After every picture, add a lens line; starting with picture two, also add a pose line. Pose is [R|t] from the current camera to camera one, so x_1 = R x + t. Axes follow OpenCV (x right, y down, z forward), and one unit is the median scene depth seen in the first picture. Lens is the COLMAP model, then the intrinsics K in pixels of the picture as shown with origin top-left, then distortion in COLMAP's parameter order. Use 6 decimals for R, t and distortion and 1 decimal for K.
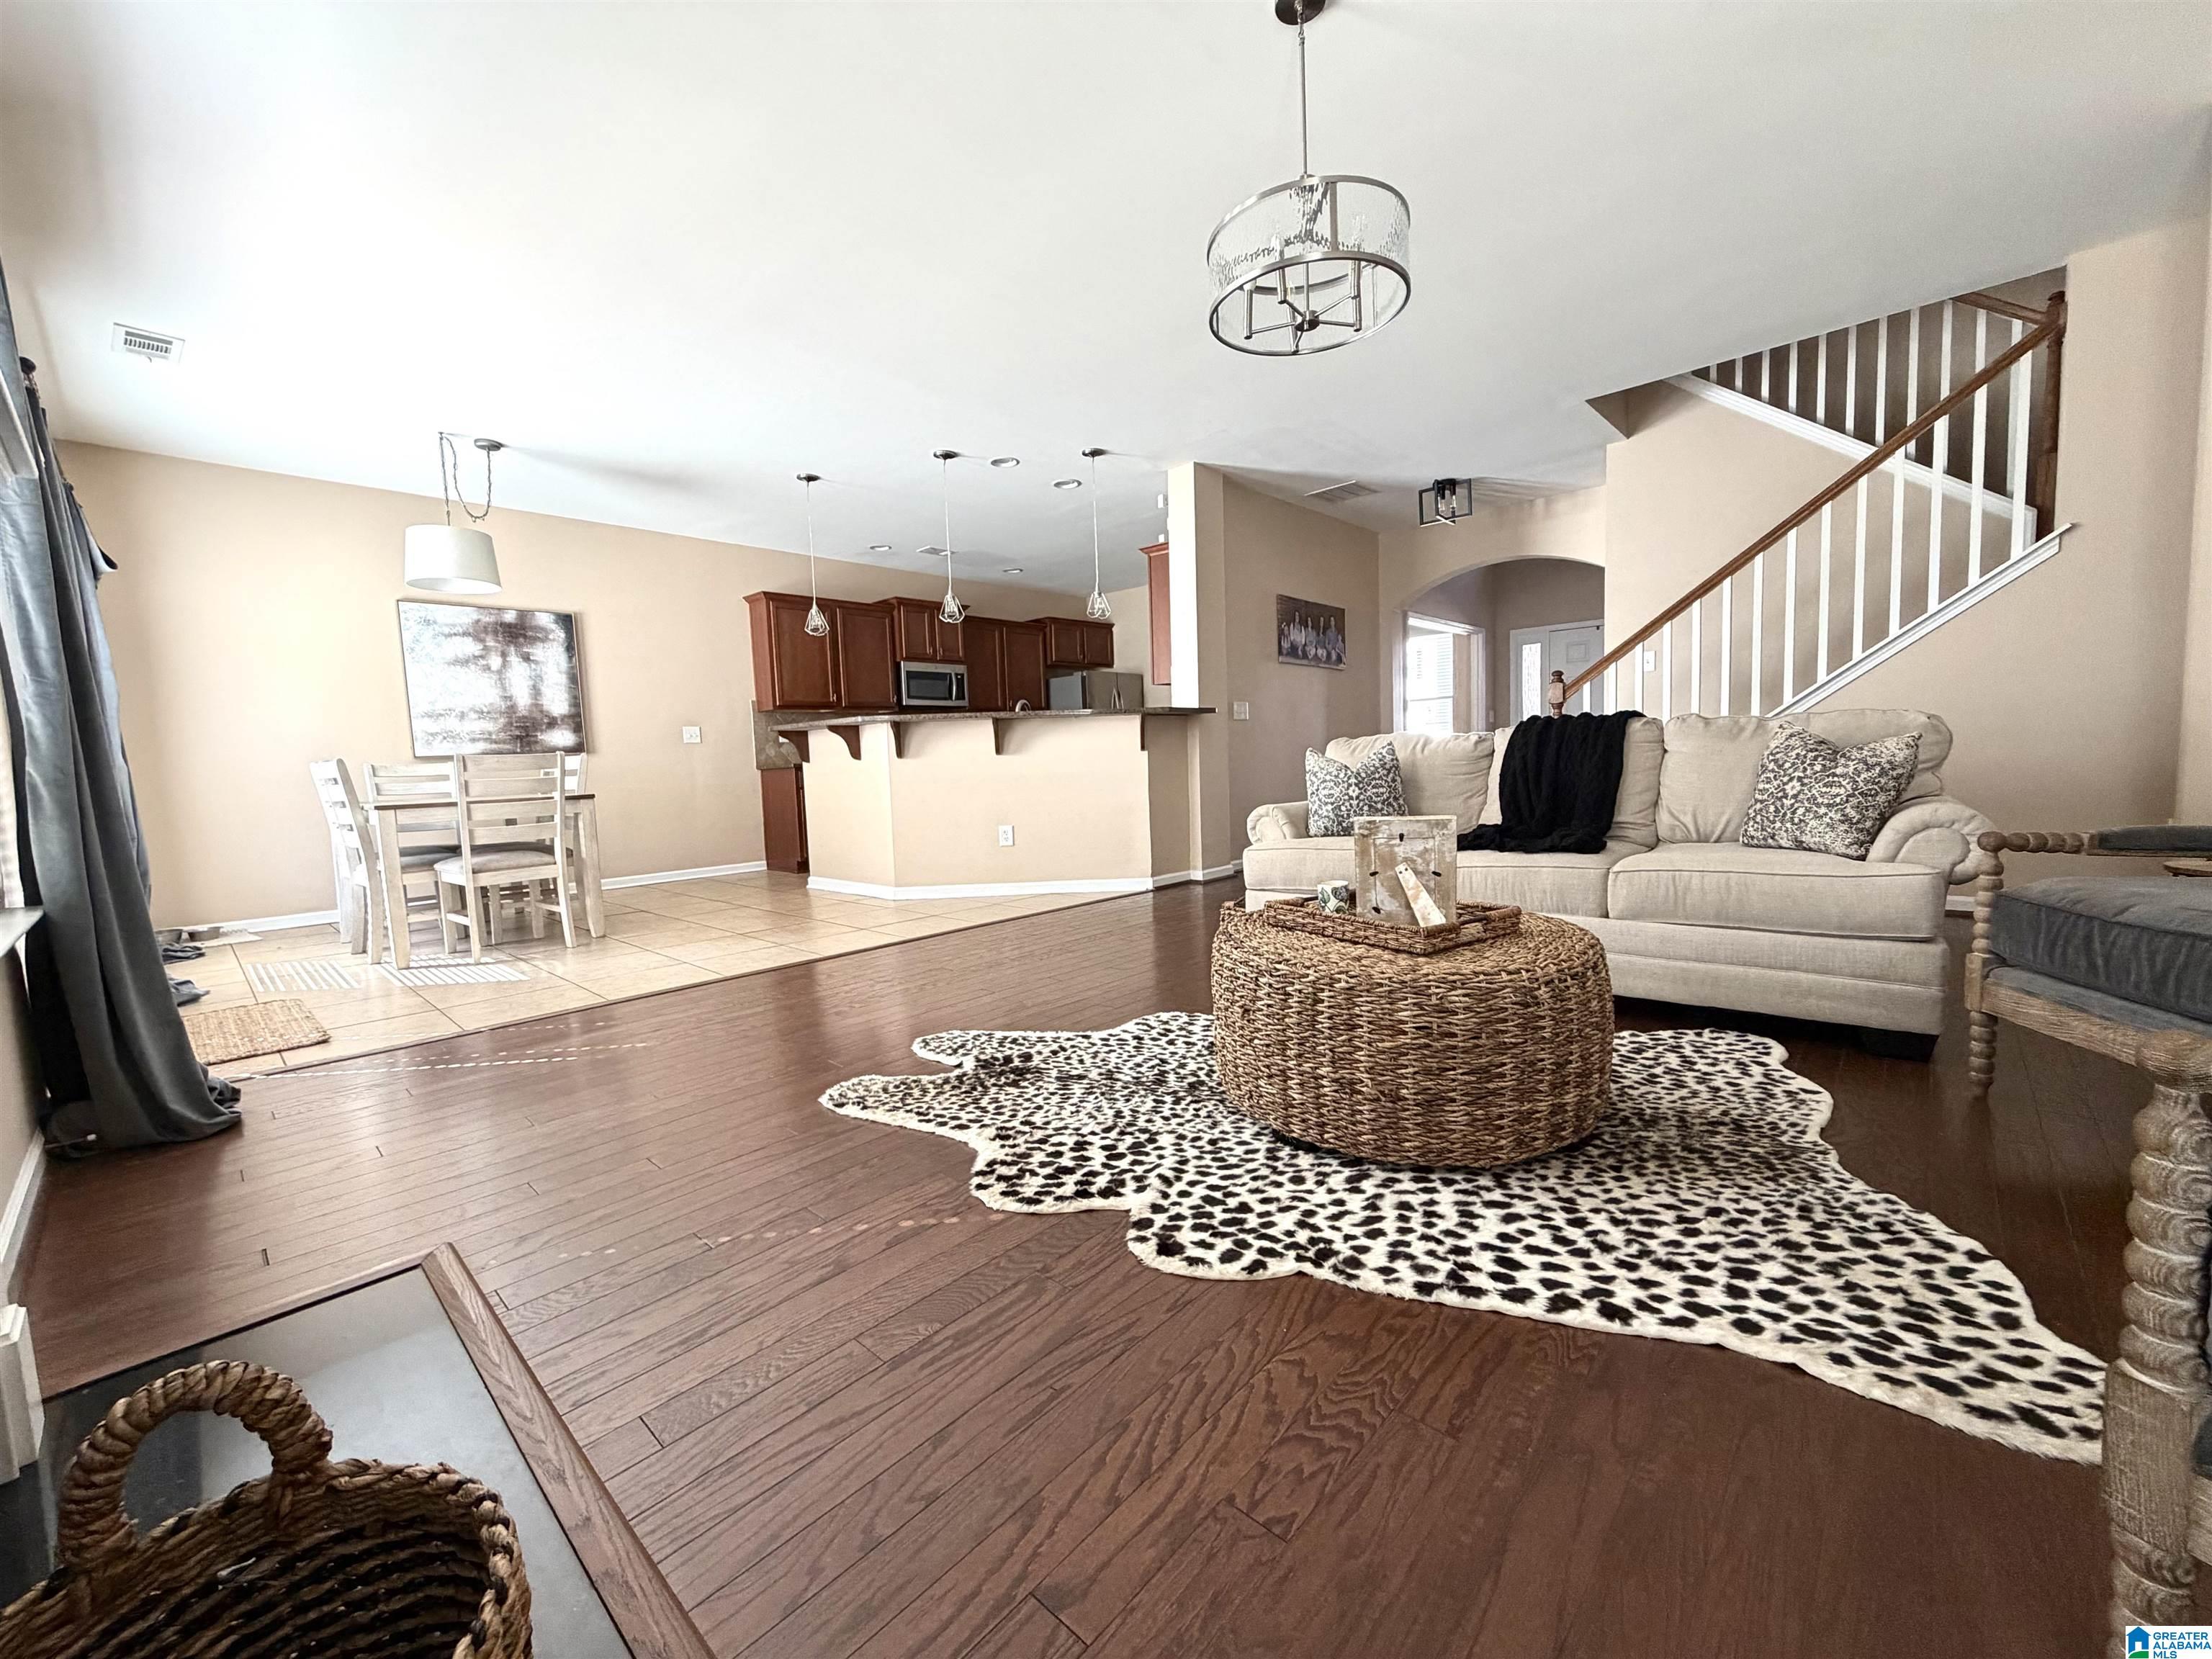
lens RADIAL K [[878.8, 0, 1100.5], [0, 878.8, 831.0], [0, 0, 1]] dist [0.000220, -0.000250]
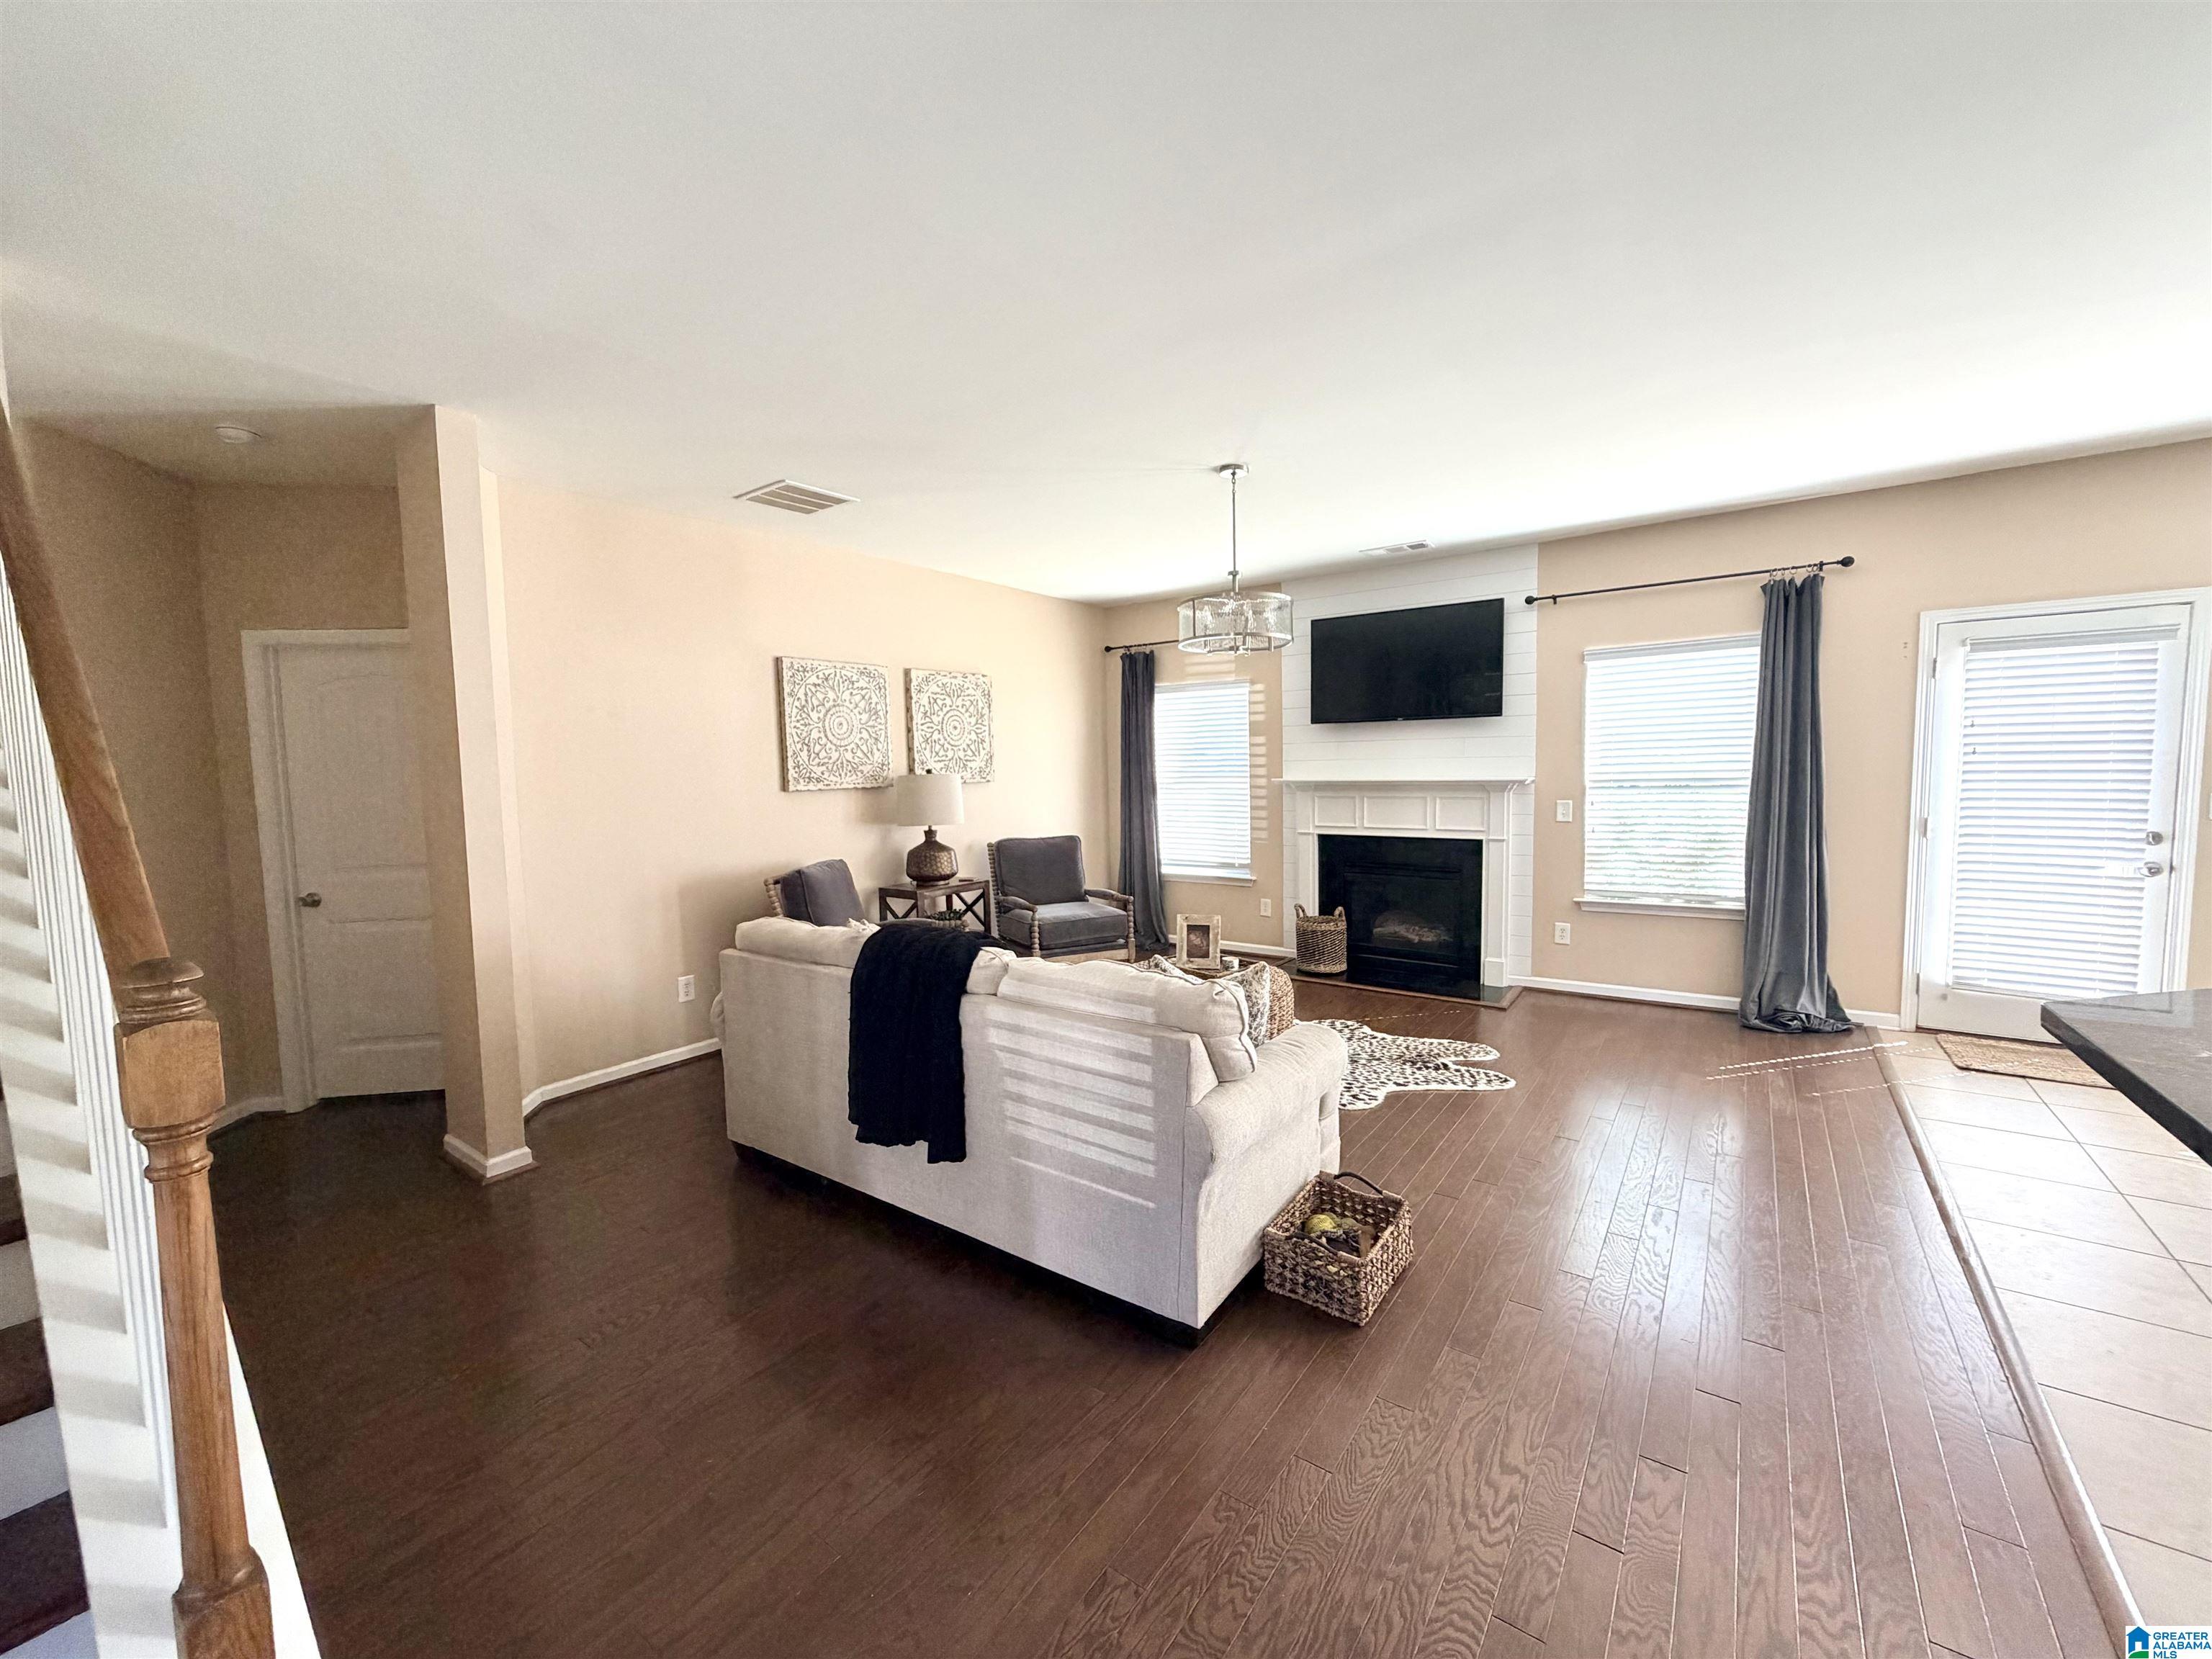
lens RADIAL K [[885.2, 0, 1105.7], [0, 885.2, 825.6], [0, 0, 1]] dist [0.006836, -0.000019]
pose [[-0.990297, 0.069146, -0.120547, 0.278941], [0.050036, 0.986662, 0.154904, -0.202263], [0.129650, 0.147369, -0.980547, 1.052894]]
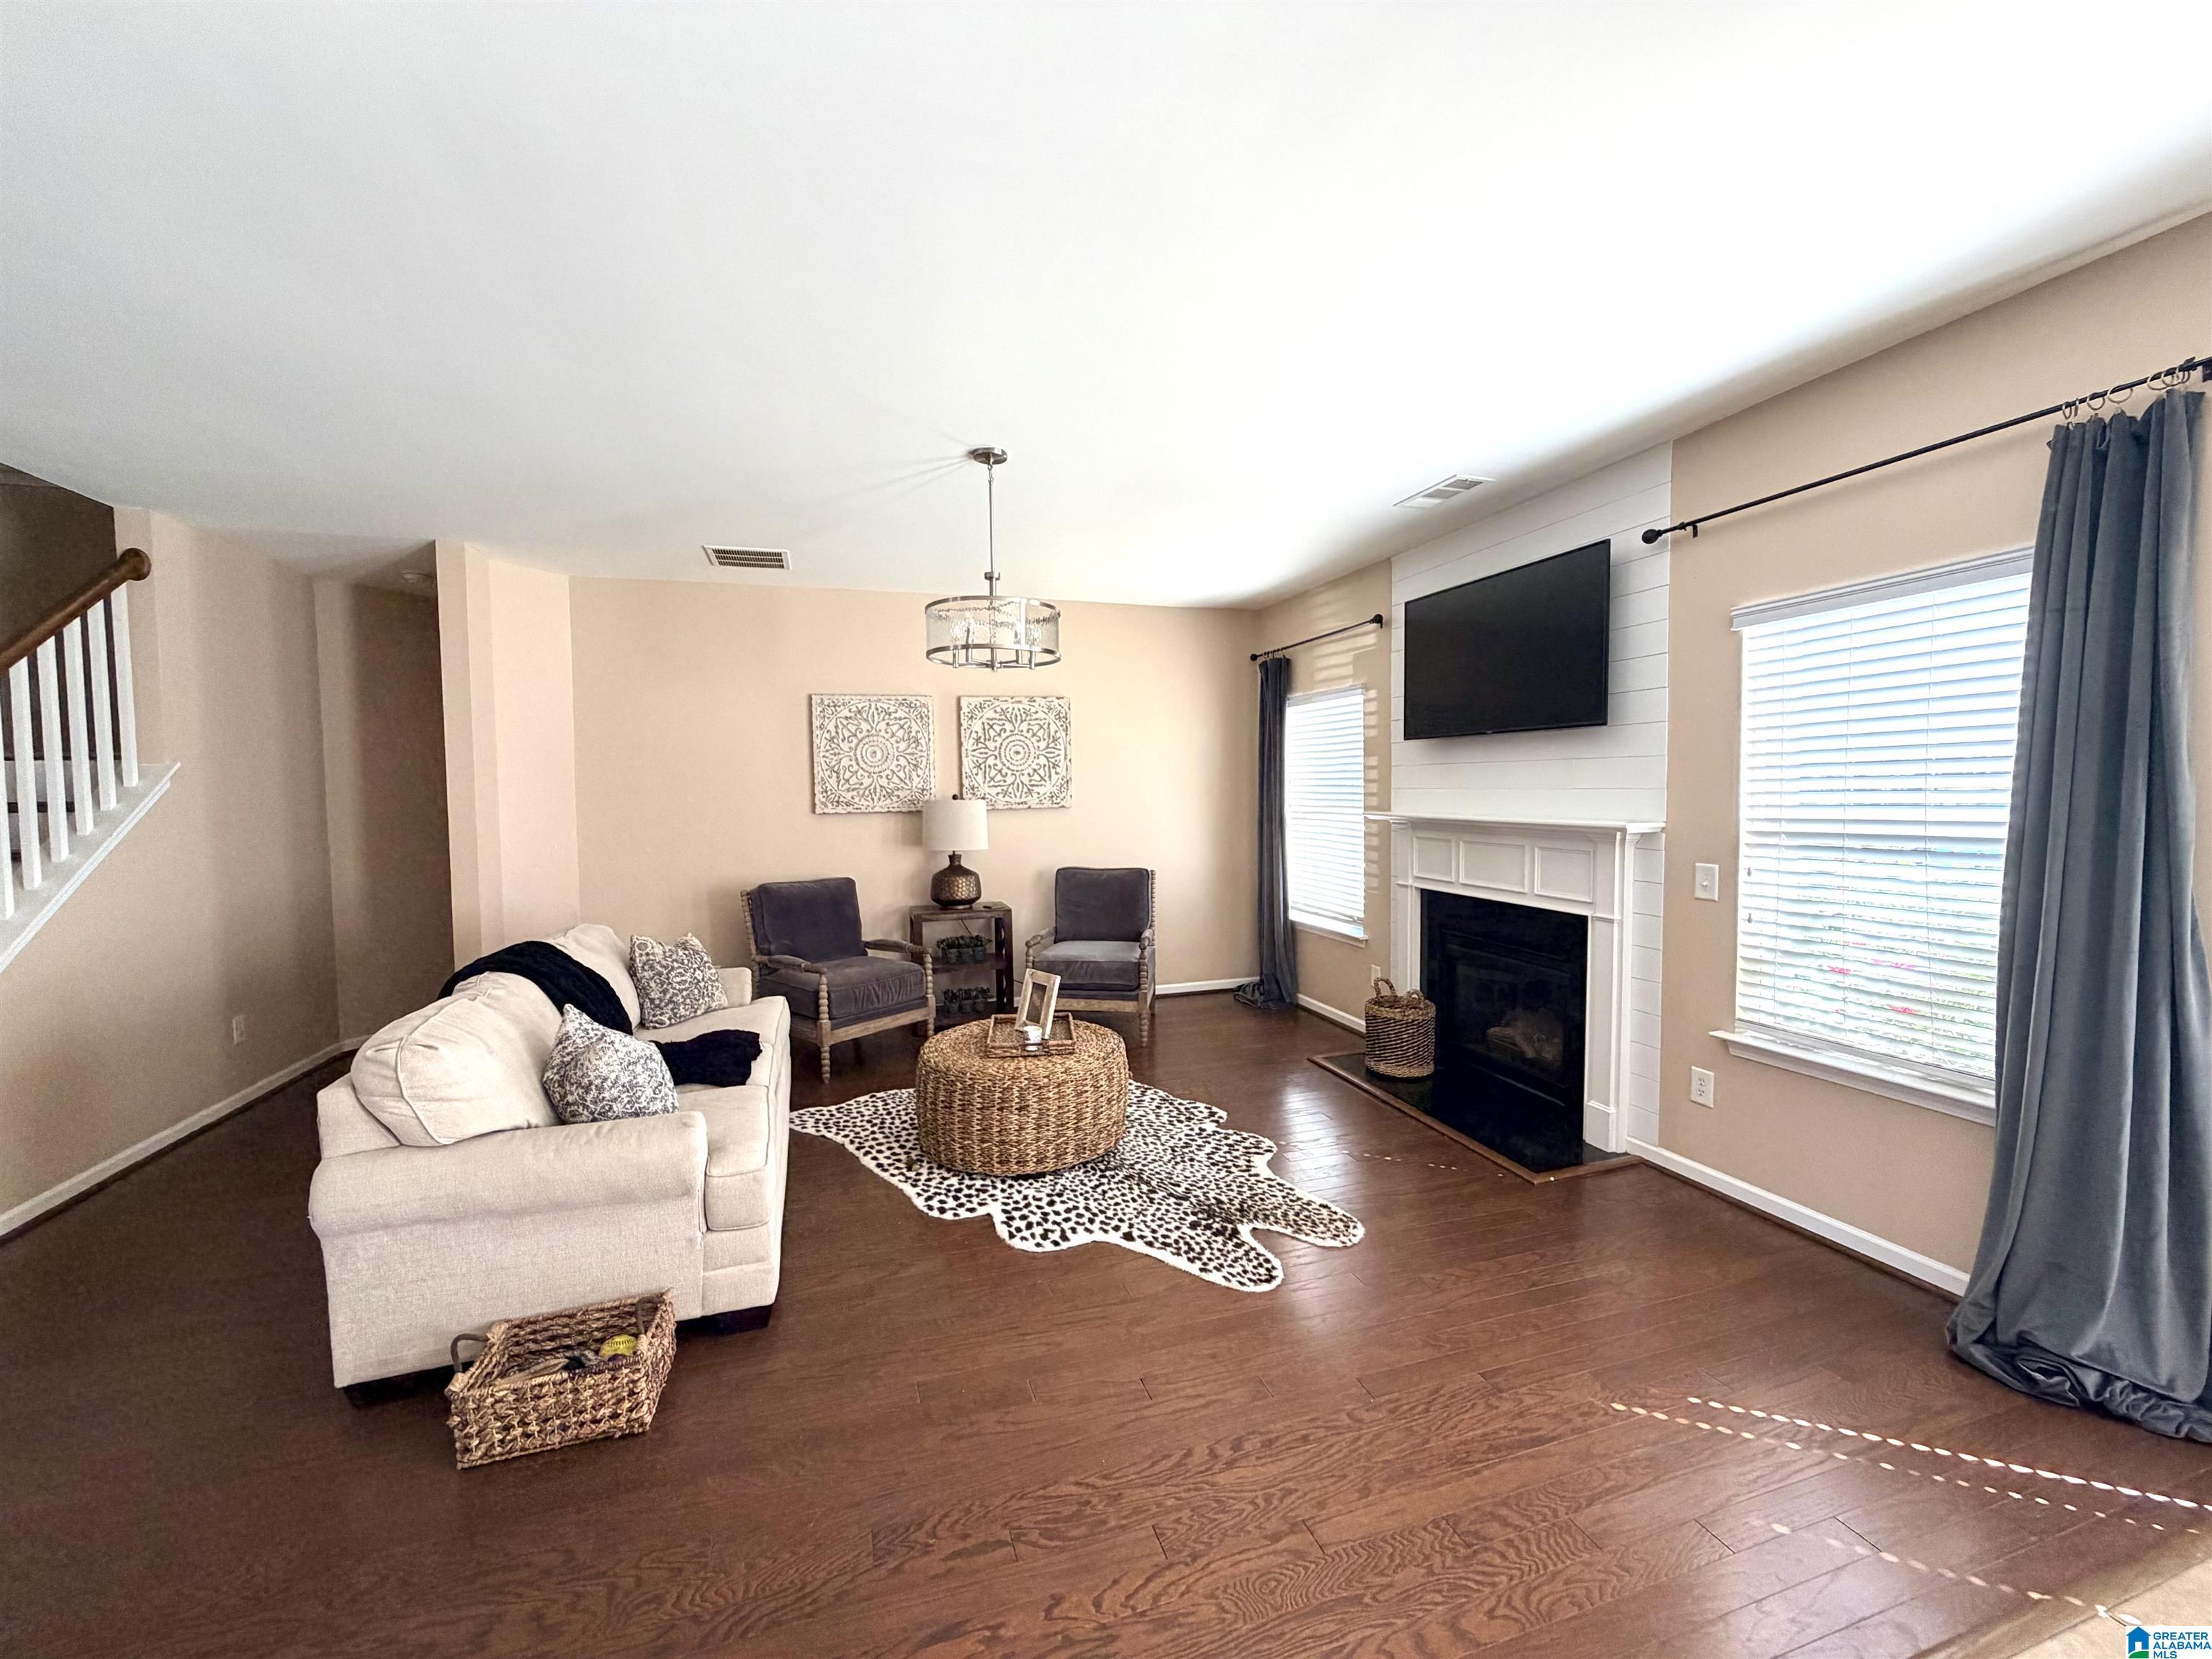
lens RADIAL K [[880.4, 0, 1100.9], [0, 880.4, 830.0], [0, 0, 1]] dist [-0.000734, -0.000149]
pose [[-0.872516, 0.028455, 0.487757, -0.241391], [0.088315, 0.991044, 0.100164, -0.169679], [-0.480538, 0.130471, -0.867214, 0.856900]]
